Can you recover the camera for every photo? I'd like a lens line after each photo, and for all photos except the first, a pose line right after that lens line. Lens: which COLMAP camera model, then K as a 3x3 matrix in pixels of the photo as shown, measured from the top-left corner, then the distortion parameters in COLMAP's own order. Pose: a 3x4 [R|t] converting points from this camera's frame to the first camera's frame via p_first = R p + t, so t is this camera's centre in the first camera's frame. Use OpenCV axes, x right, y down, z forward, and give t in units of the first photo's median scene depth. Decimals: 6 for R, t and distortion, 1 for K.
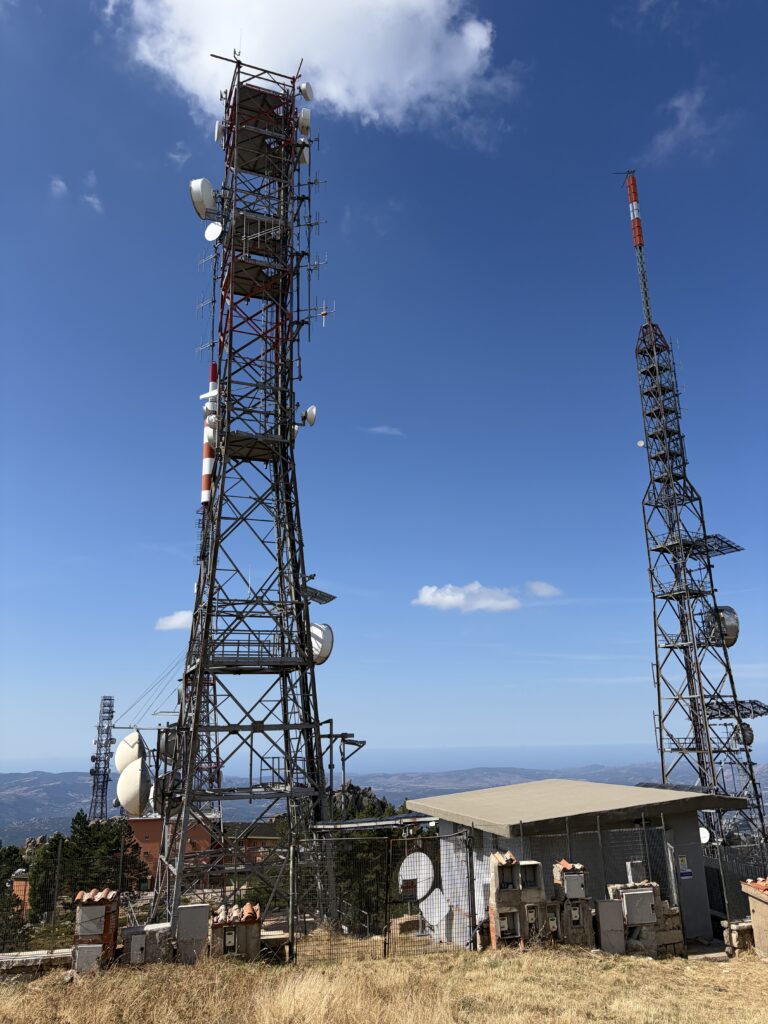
lens RADIAL K [[787.2, 0, 384.0], [0, 787.2, 512.0], [0, 0, 1]] dist [0.116081, -0.114062]
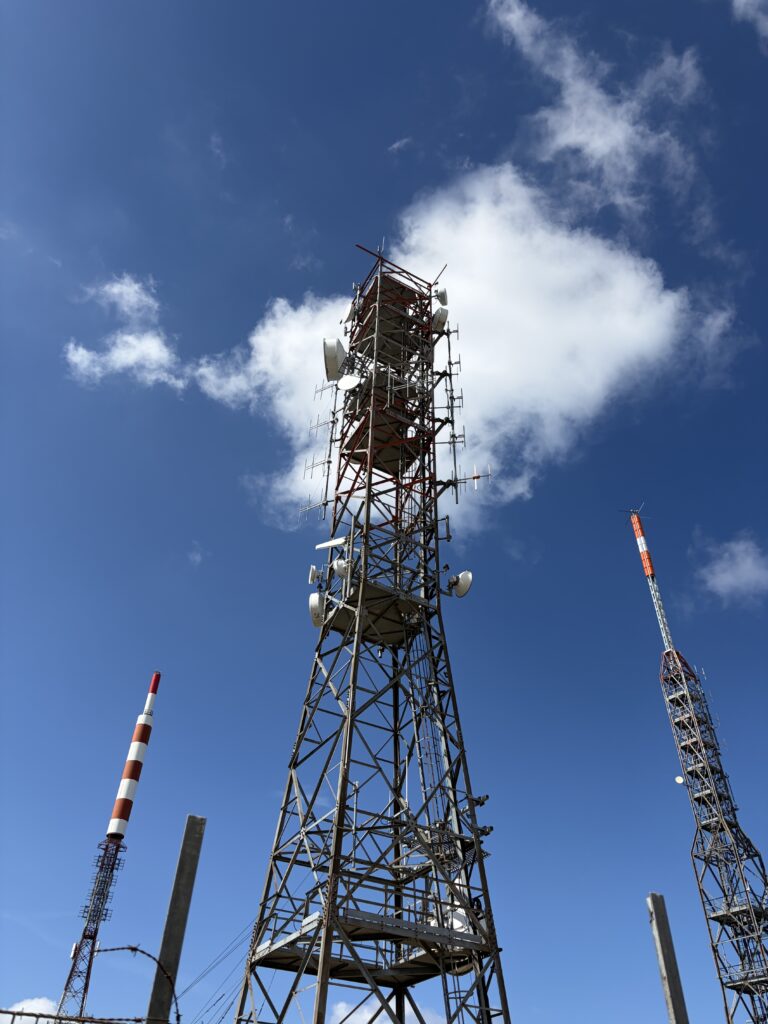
lens RADIAL K [[787.2, 0, 384.0], [0, 787.2, 512.0], [0, 0, 1]] dist [0.116081, -0.114062]
pose [[0.989596, 0.129188, 0.063325, -0.097229], [-0.089446, 0.897180, -0.432513, 0.064614], [-0.112689, 0.422349, 0.899401, 0.132167]]
